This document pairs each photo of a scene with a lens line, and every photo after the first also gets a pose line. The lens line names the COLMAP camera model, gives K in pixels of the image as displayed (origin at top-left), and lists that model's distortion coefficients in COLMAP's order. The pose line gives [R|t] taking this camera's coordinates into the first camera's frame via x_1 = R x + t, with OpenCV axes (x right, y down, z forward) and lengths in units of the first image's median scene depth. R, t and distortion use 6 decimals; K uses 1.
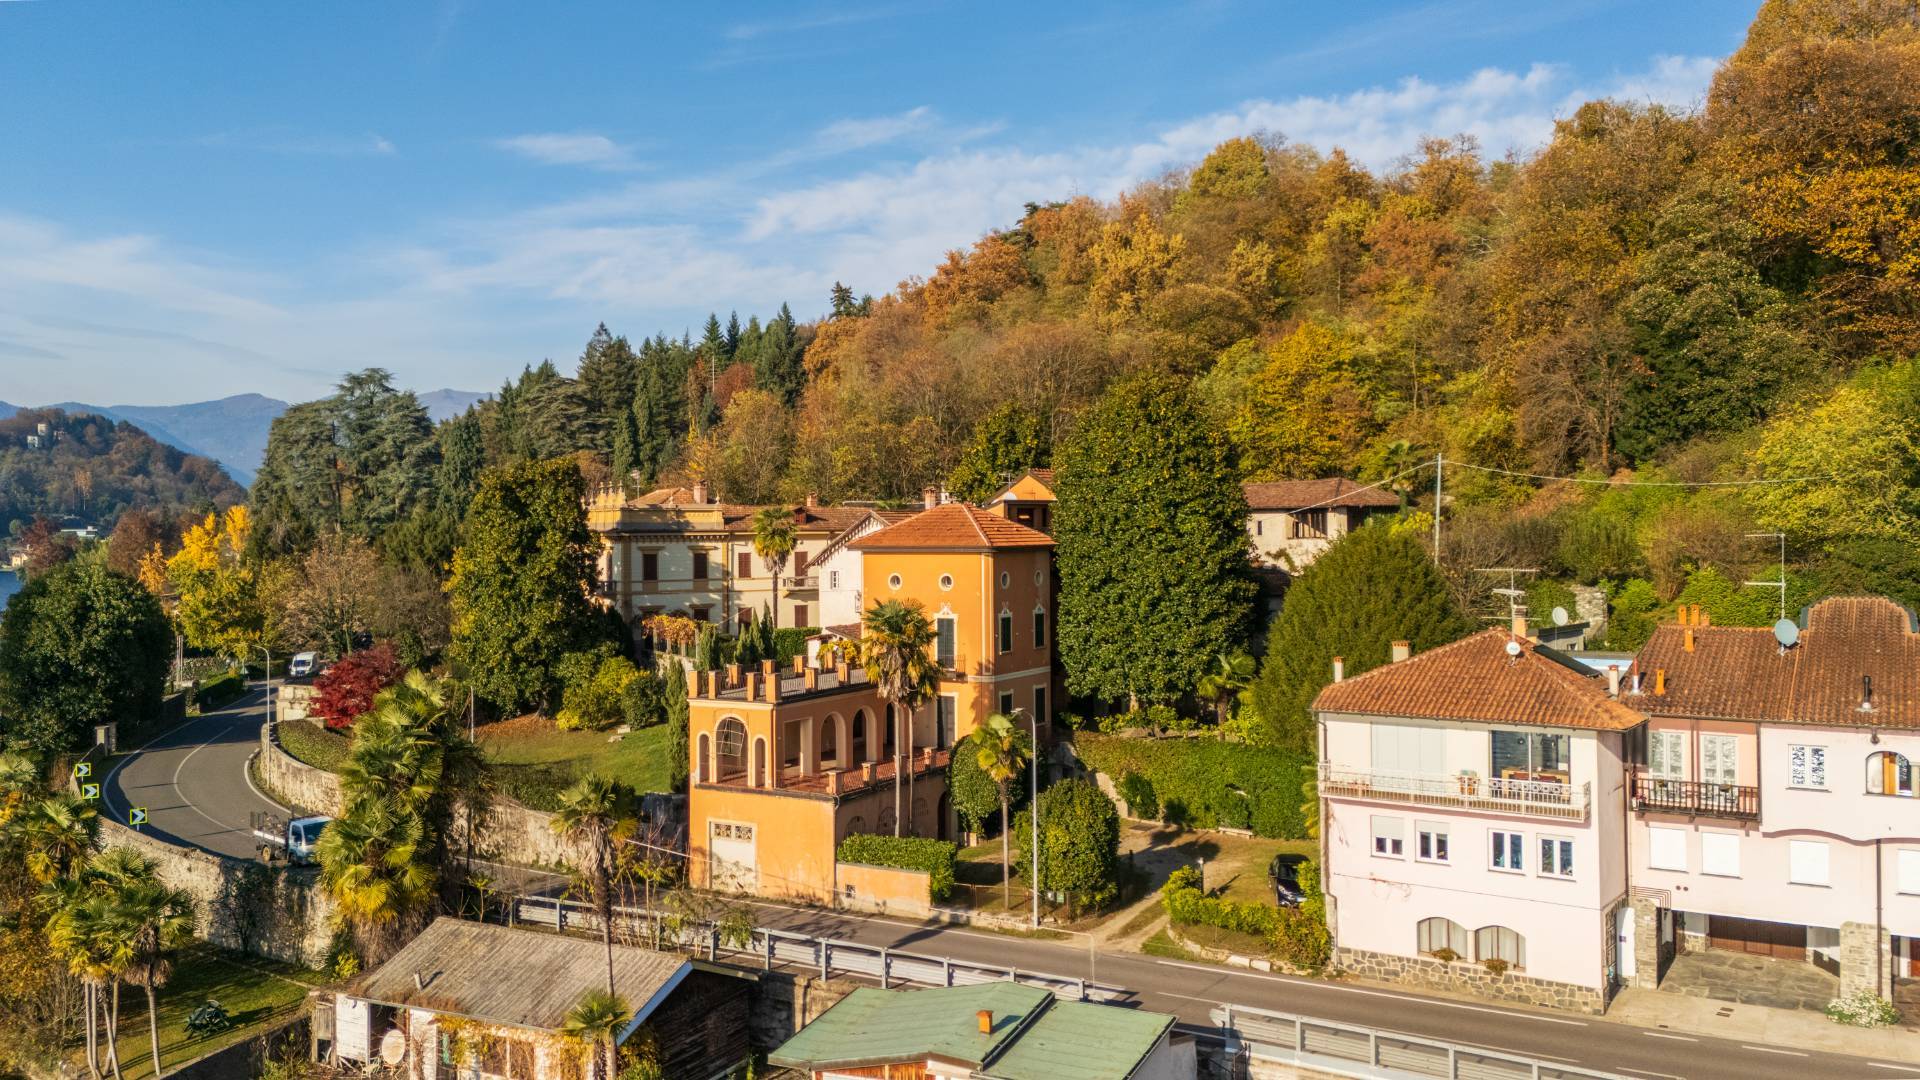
lens RADIAL K [[1439.1, 0, 943.8], [0, 1439.1, 544.2], [0, 0, 1]] dist [0.062553, -0.049059]
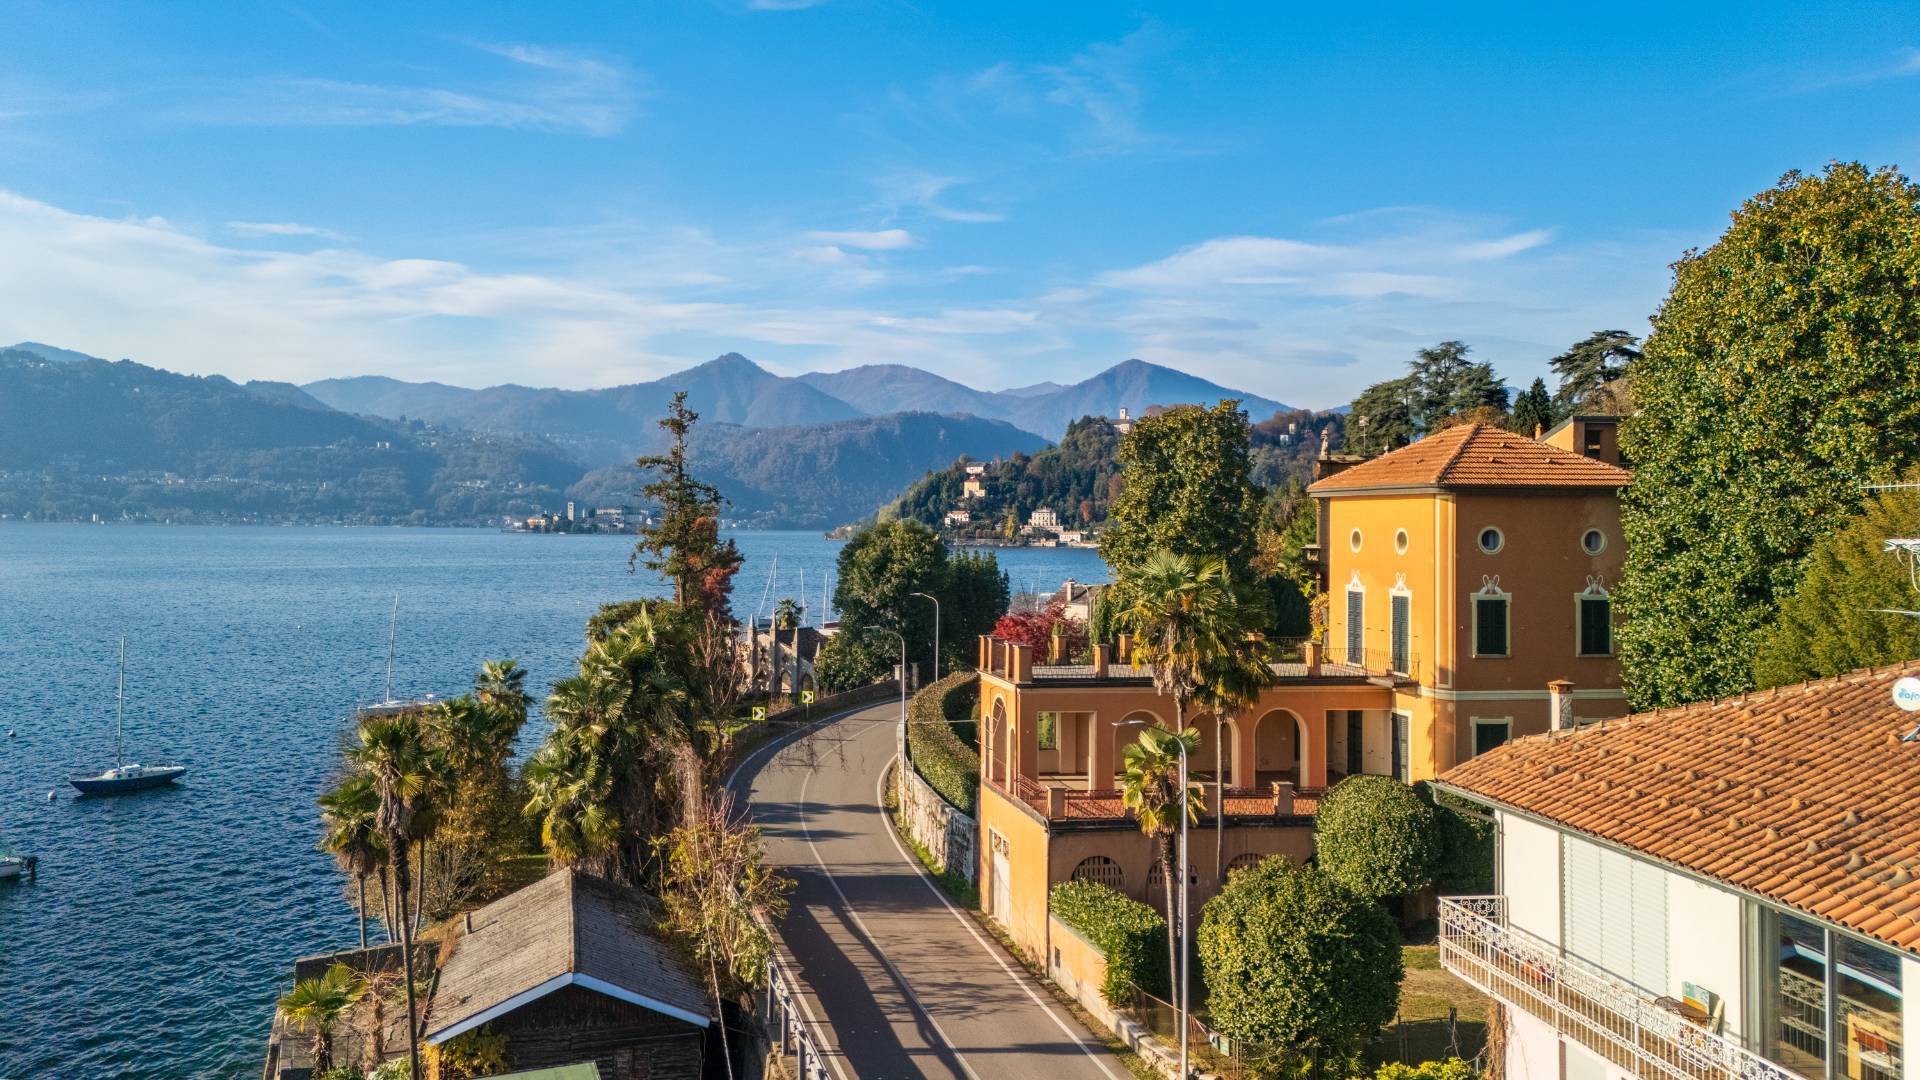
lens RADIAL K [[1439.1, 0, 958.2], [0, 1439.1, 521.7], [0, 0, 1]] dist [0.062553, -0.049059]
pose [[0.639135, 0.008839, -0.769044, 0.382483], [-0.020663, 0.999770, -0.005682, 0.025518], [0.768817, 0.019523, 0.639170, 0.423402]]
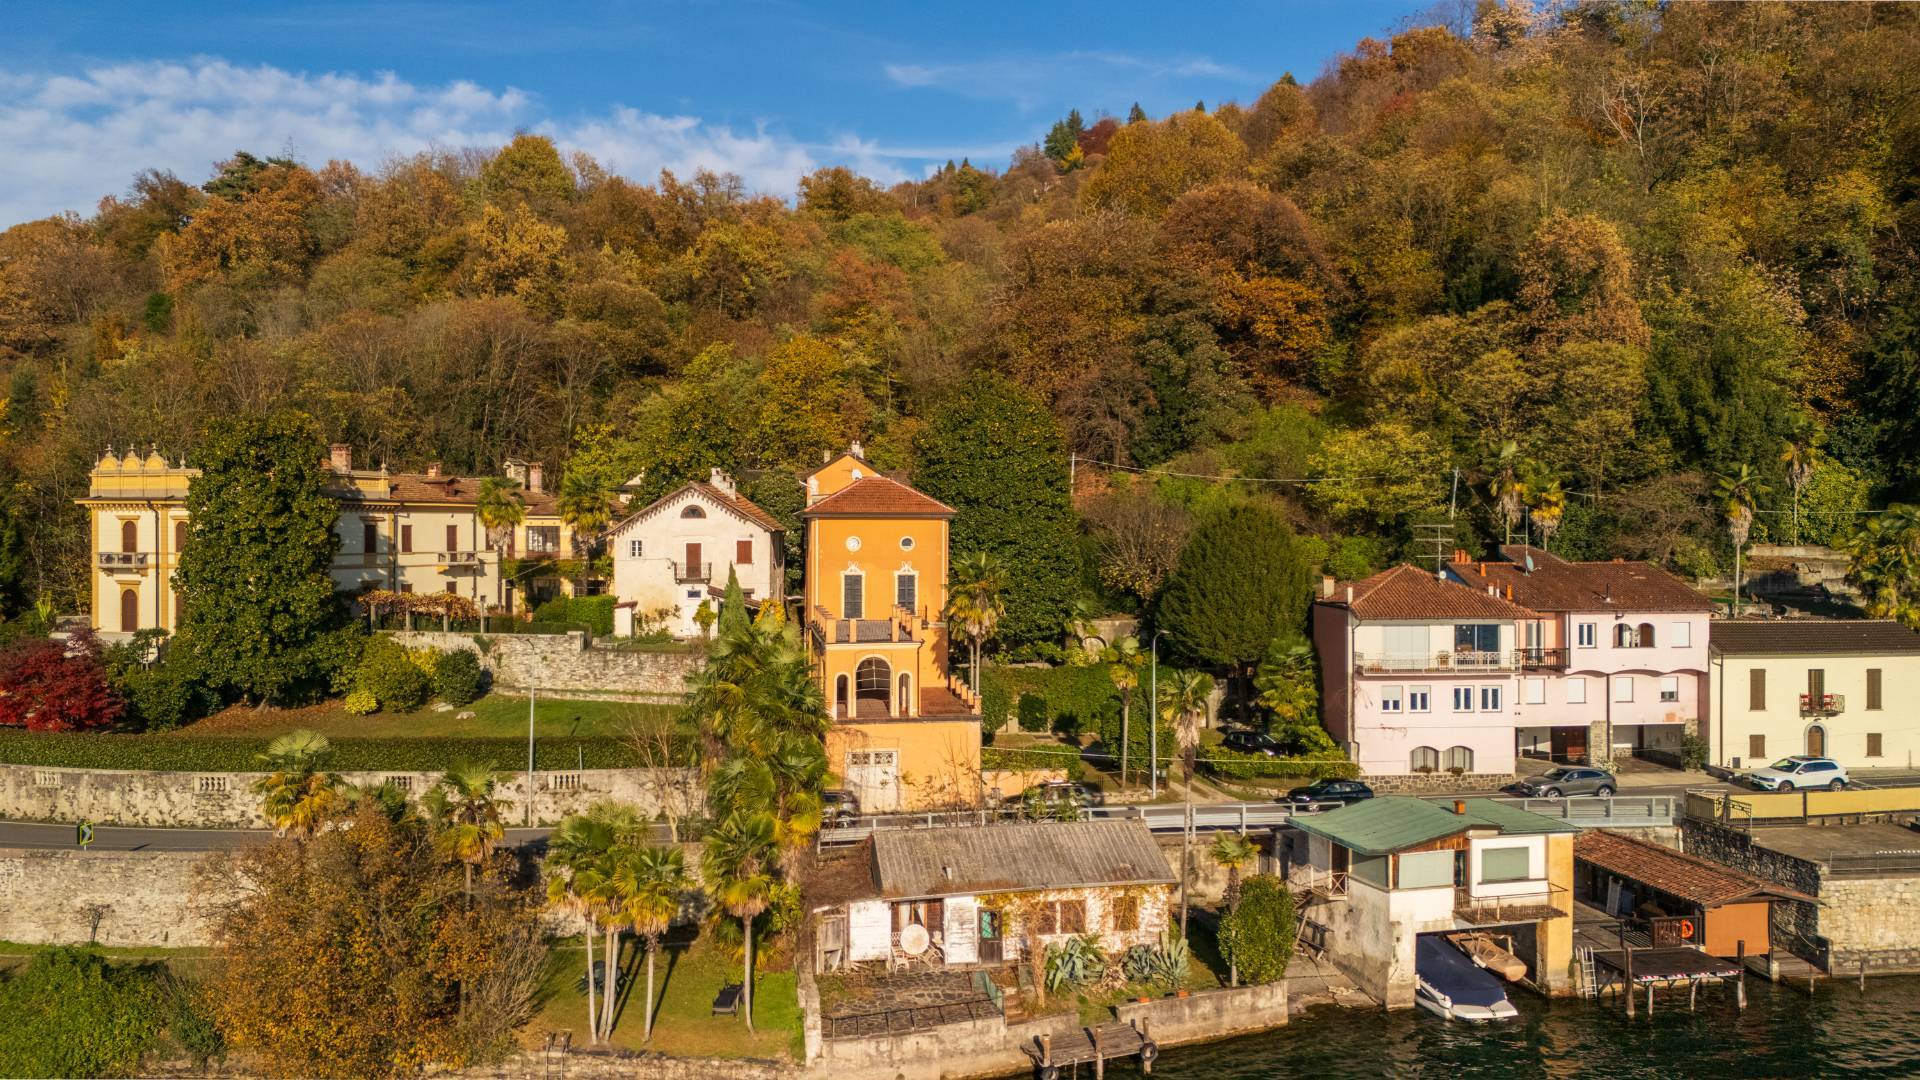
lens RADIAL K [[1439.1, 0, 953.3], [0, 1439.1, 540.9], [0, 0, 1]] dist [0.062553, -0.049059]
pose [[0.762959, 0.006182, 0.646417, -0.724913], [-0.002944, 0.999977, -0.006088, 0.031689], [-0.646440, 0.002742, 0.762960, 0.091983]]
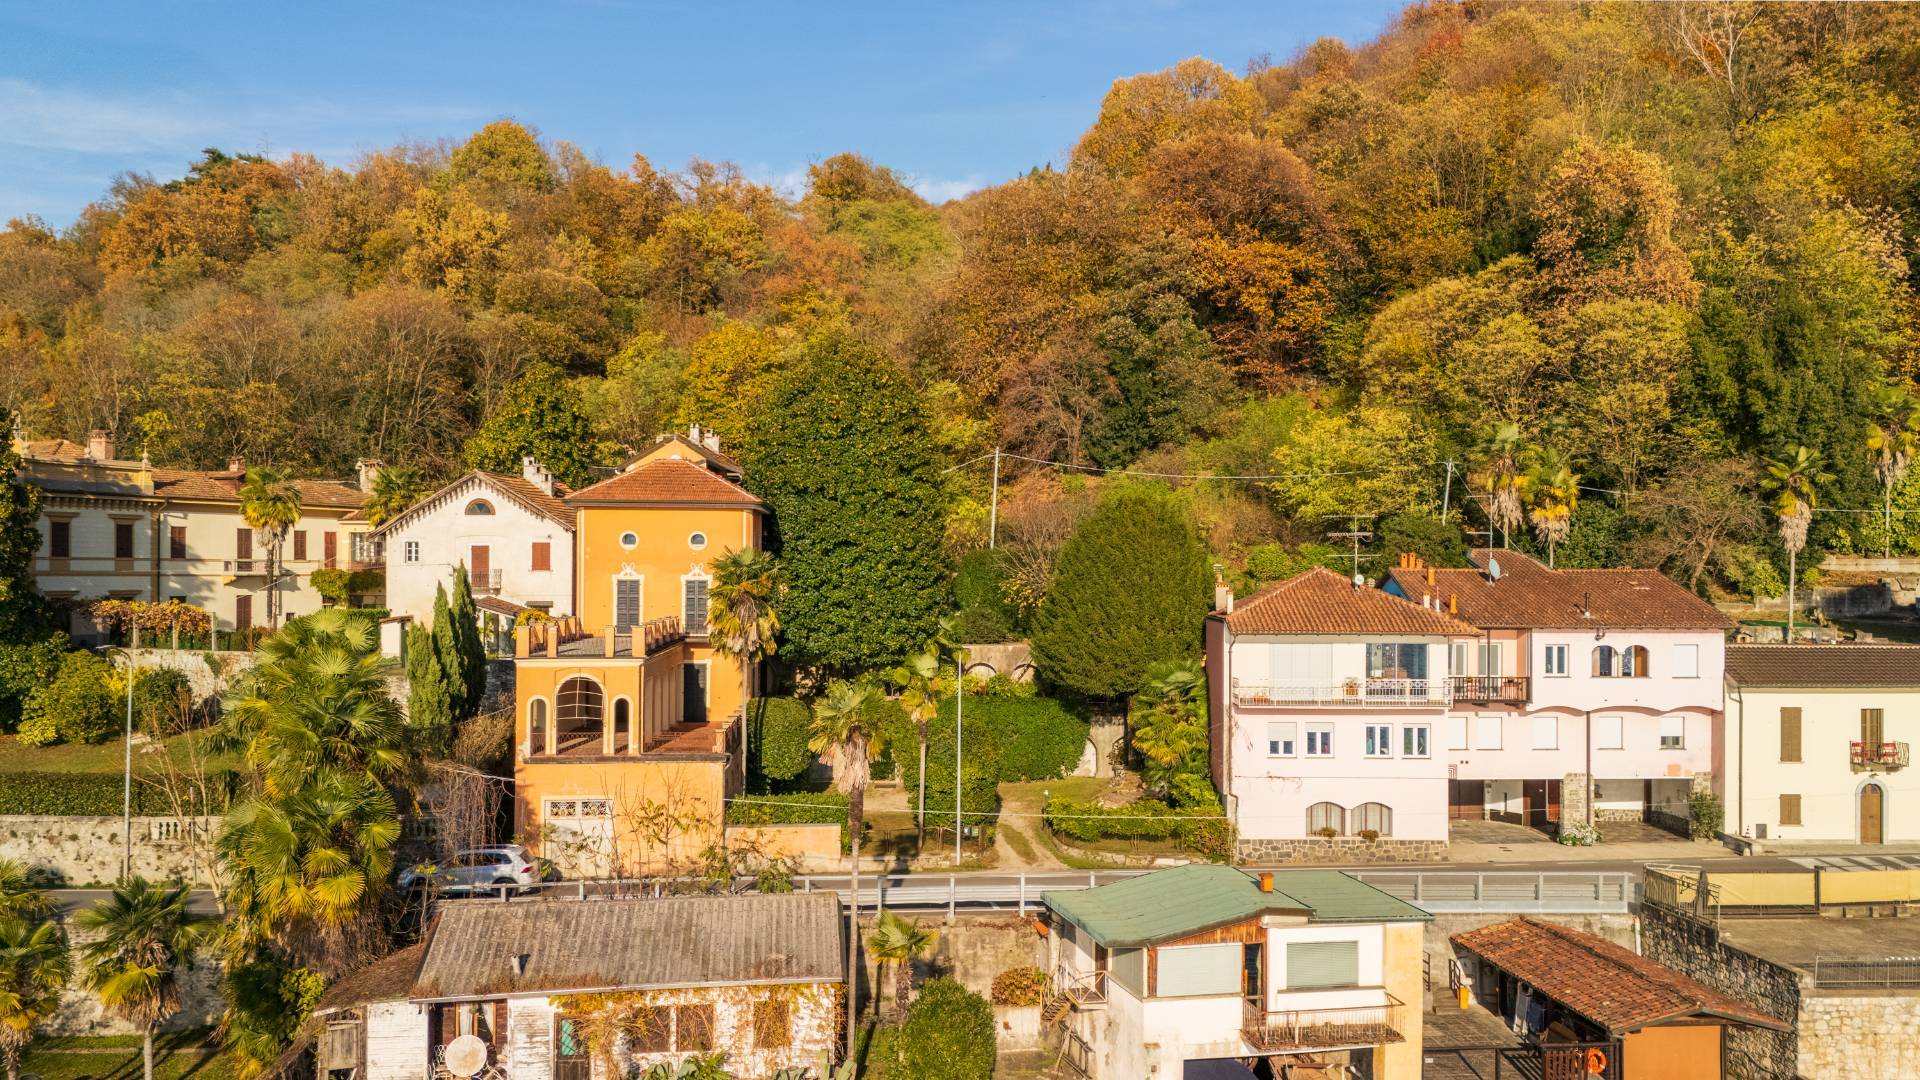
lens RADIAL K [[1535.8, 0, 953.7], [0, 1535.8, 579.9], [0, 0, 1]] dist [0.059921, -0.052227]
pose [[0.809555, 0.012142, 0.586919, -0.448649], [-0.008086, 0.999922, -0.009533, 0.060548], [-0.586989, 0.002972, 0.809590, 0.102342]]
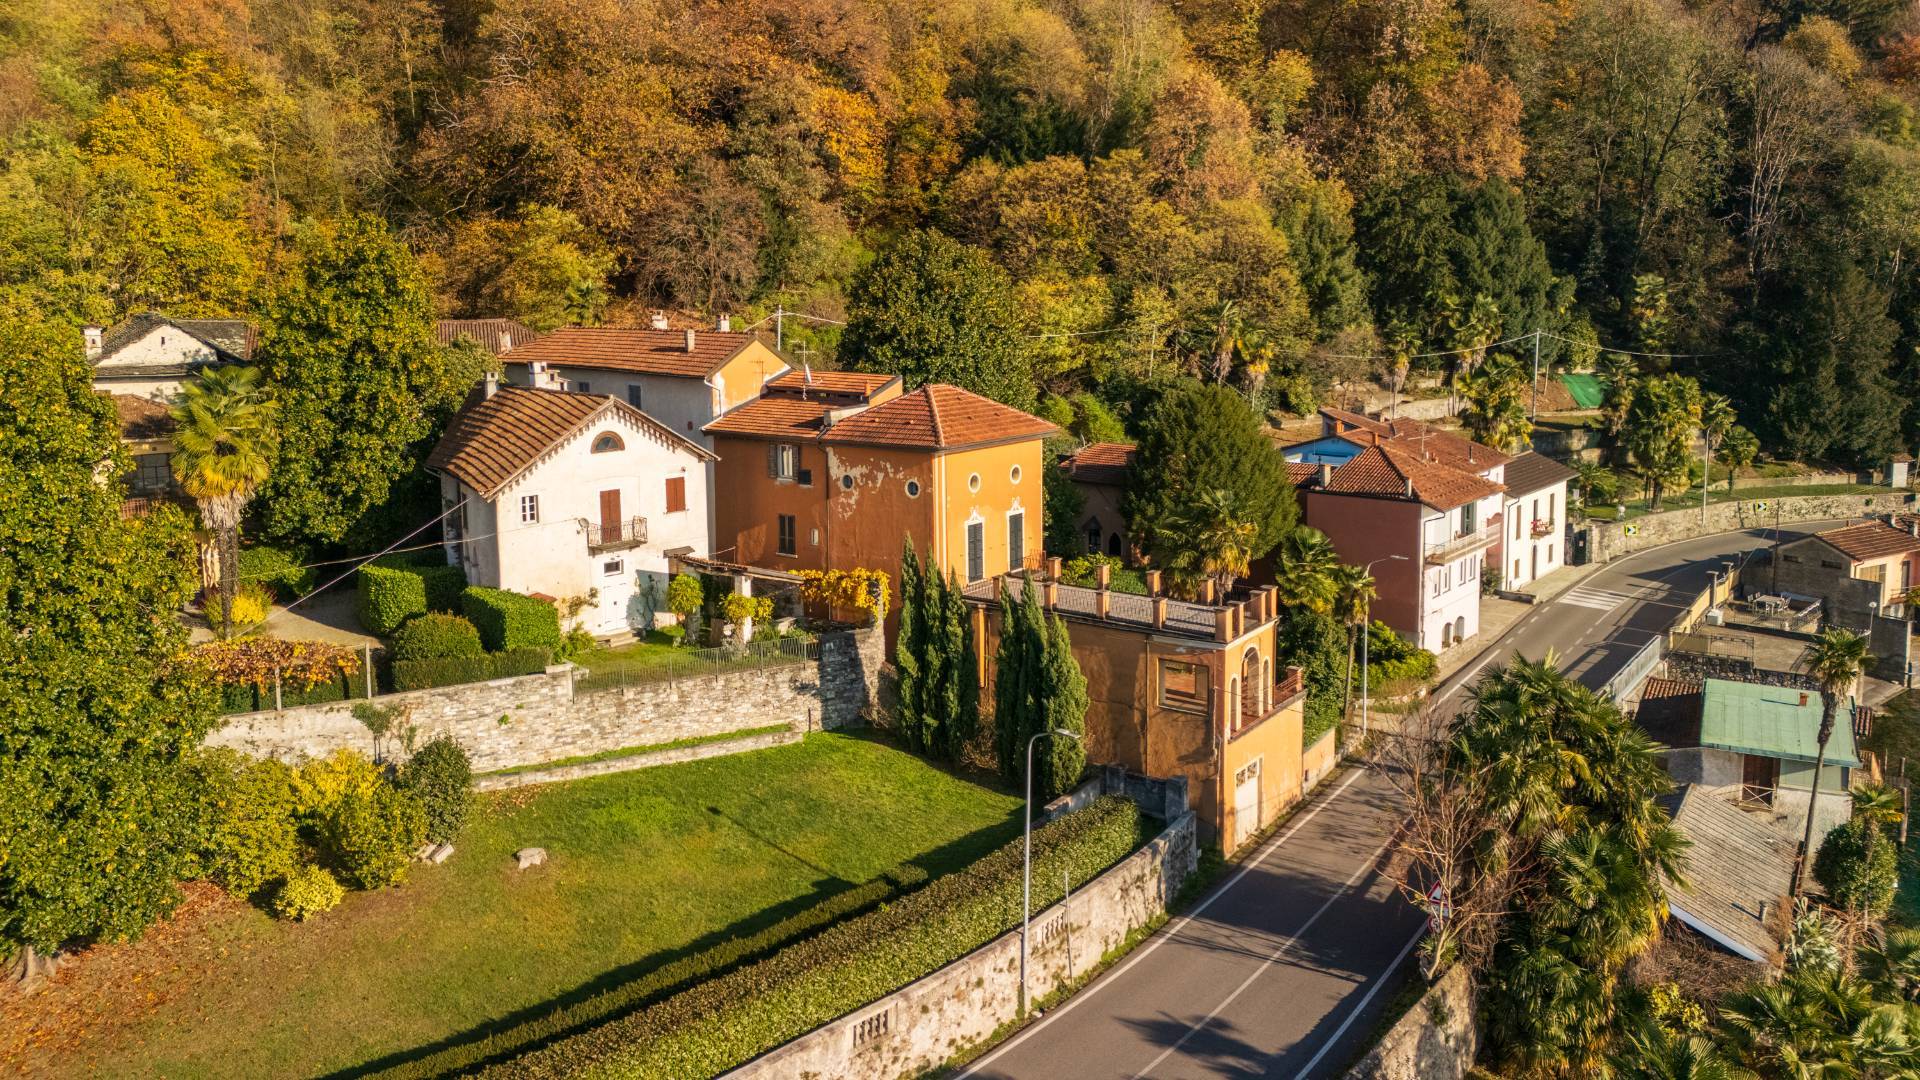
lens RADIAL K [[1439.1, 0, 971.4], [0, 1439.1, 530.6], [0, 0, 1]] dist [0.062553, -0.049059]
pose [[0.069230, -0.163294, 0.984145, -0.883183], [0.020121, 0.986540, 0.162276, -0.083612], [-0.997398, 0.008567, 0.071584, 0.972034]]
